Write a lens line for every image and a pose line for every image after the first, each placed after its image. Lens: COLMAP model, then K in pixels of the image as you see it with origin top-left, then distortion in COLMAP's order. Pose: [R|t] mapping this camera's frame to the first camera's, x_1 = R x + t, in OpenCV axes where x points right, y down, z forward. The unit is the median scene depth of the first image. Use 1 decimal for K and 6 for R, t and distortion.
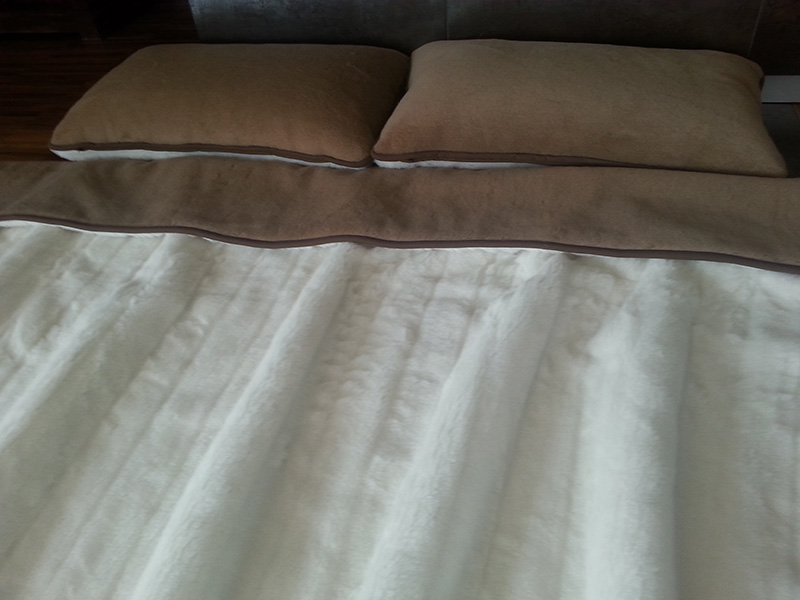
lens RADIAL K [[615.8, 0, 400.4], [0, 615.8, 316.5], [0, 0, 1]] dist [0.105263, -0.157292]
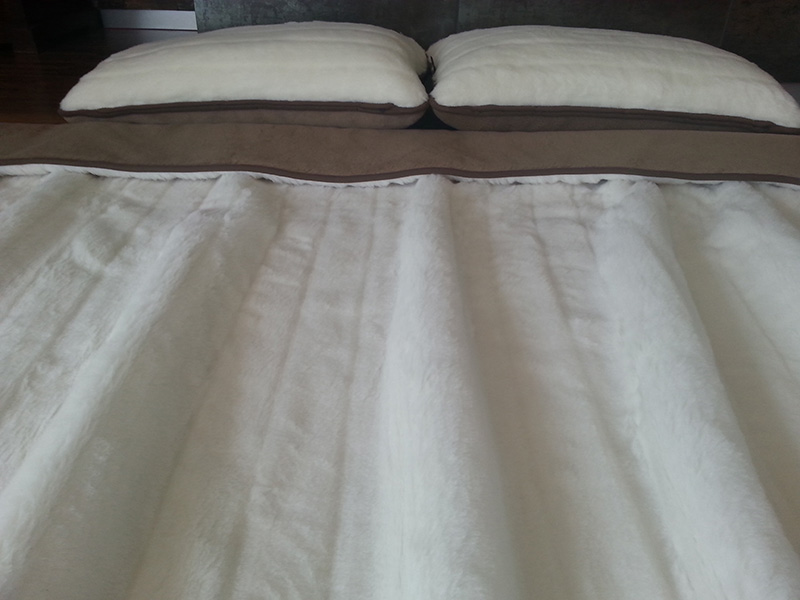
lens RADIAL K [[651.7, 0, 399.0], [0, 651.7, 296.5], [0, 0, 1]] dist [0.111178, -0.205000]
pose [[0.973093, -0.009310, 0.230226, -0.393710], [0.056111, 0.978678, -0.197590, 0.280968], [-0.223478, 0.205192, 0.952866, 0.065863]]
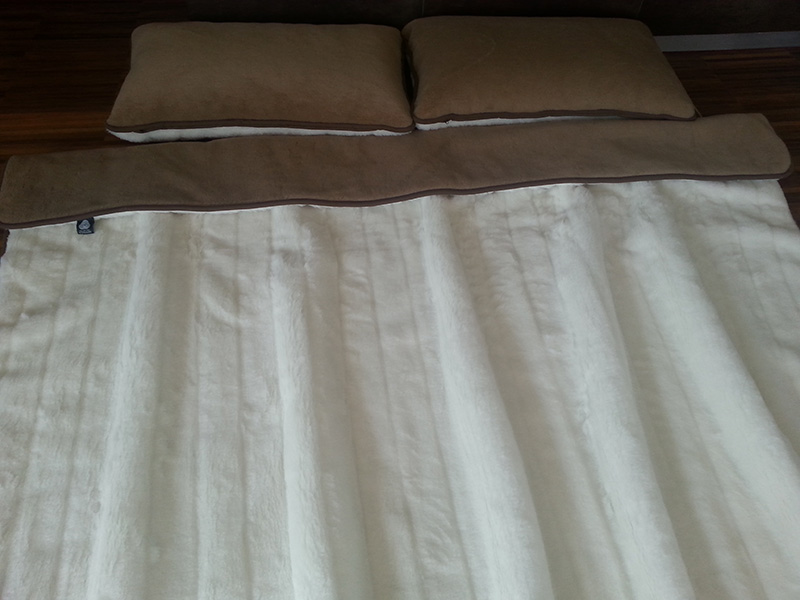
lens RADIAL K [[638.0, 0, 400.6], [0, 638.0, 299.7], [0, 0, 1]] dist [0.118537, -0.188740]
pose [[0.928032, -0.179319, 0.326500, -0.670993], [0.143944, 0.981054, 0.129668, -0.094626], [-0.343566, -0.073339, 0.936261, -0.293492]]
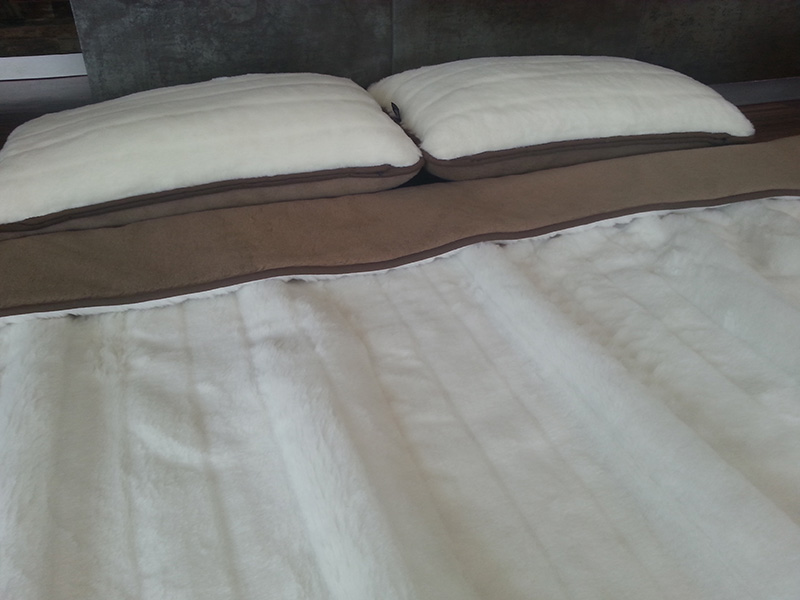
lens RADIAL K [[654.4, 0, 400.5], [0, 654.4, 299.5], [0, 0, 1]] dist [0.105519, -0.187150]
pose [[0.847859, -0.189965, 0.495023, -0.698267], [0.292797, 0.946101, -0.138426, 0.055097], [-0.442046, 0.262308, 0.857782, 0.269869]]
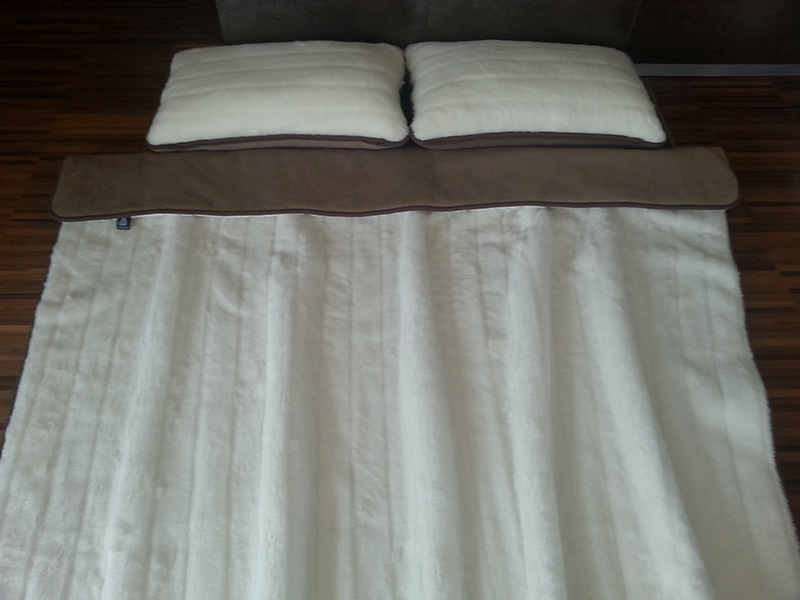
lens RADIAL K [[647.8, 0, 404.2], [0, 647.8, 299.9], [0, 0, 1]] dist [0.071500, 0.001016]
pose [[0.956891, -0.137762, 0.255697, -0.583724], [0.091192, 0.978341, 0.185832, -0.217916], [-0.275759, -0.154504, 0.948728, -0.603027]]
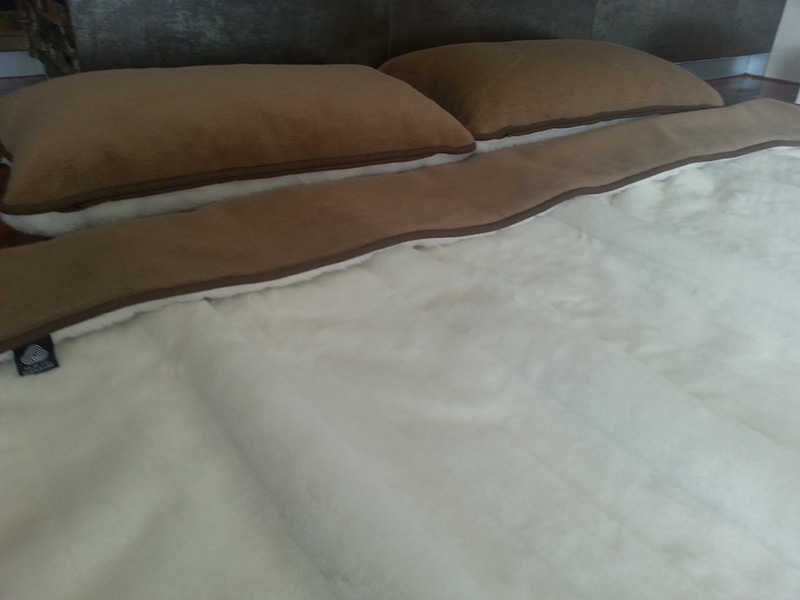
lens RADIAL K [[662.1, 0, 401.9], [0, 662.1, 300.9], [0, 0, 1]] dist [0.049624, -0.078334]
pose [[0.683983, -0.255524, 0.683282, -0.995698], [0.421429, 0.902945, -0.084191, -0.011101], [-0.595453, 0.345540, 0.725284, 0.521209]]
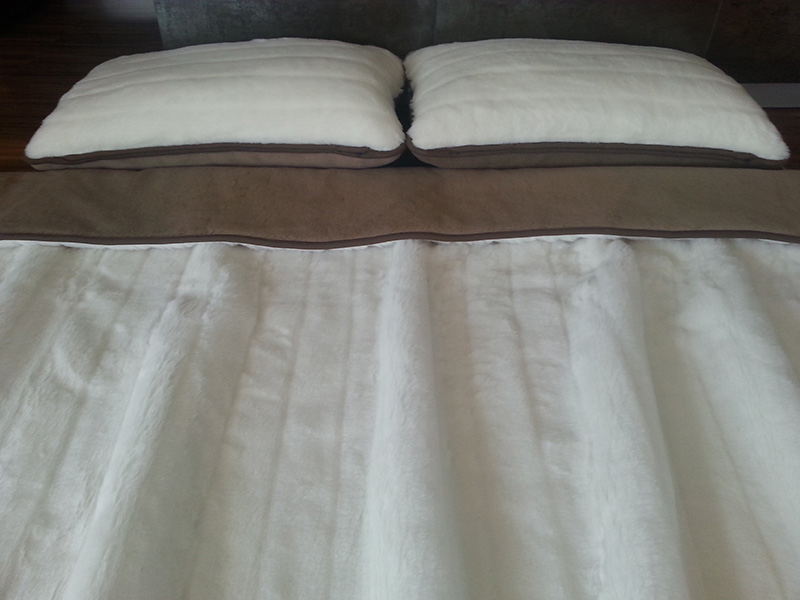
lens RADIAL K [[649.3, 0, 401.0], [0, 649.3, 296.0], [0, 0, 1]] dist [0.115336, -0.207985]
pose [[0.967486, -0.069538, 0.243177, -0.371669], [0.085289, 0.994846, -0.054842, 0.022499], [-0.238110, 0.073799, 0.968430, 0.012848]]
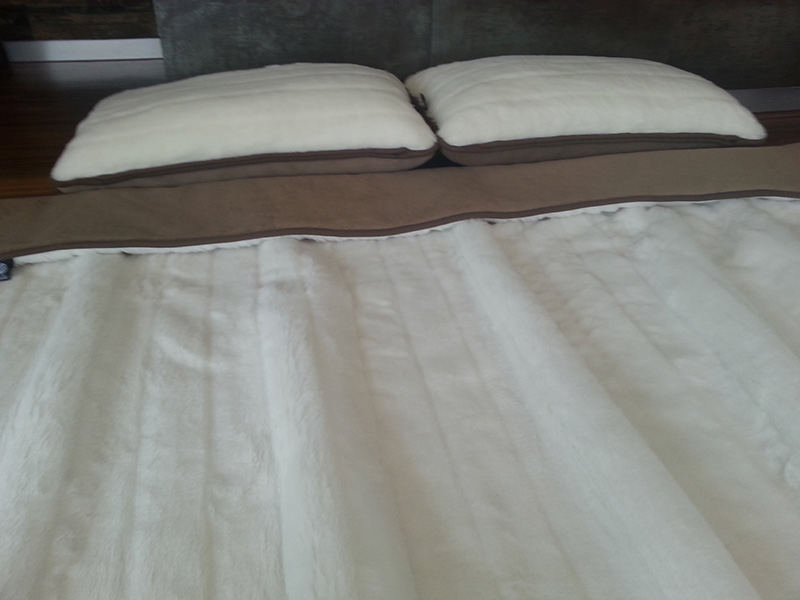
lens RADIAL K [[654.6, 0, 401.5], [0, 654.6, 291.5], [0, 0, 1]] dist [0.111331, -0.185852]
pose [[0.910827, -0.123346, 0.393929, -0.660712], [0.201573, 0.965699, -0.163690, 0.153479], [-0.360226, 0.228499, 0.904447, 0.091794]]
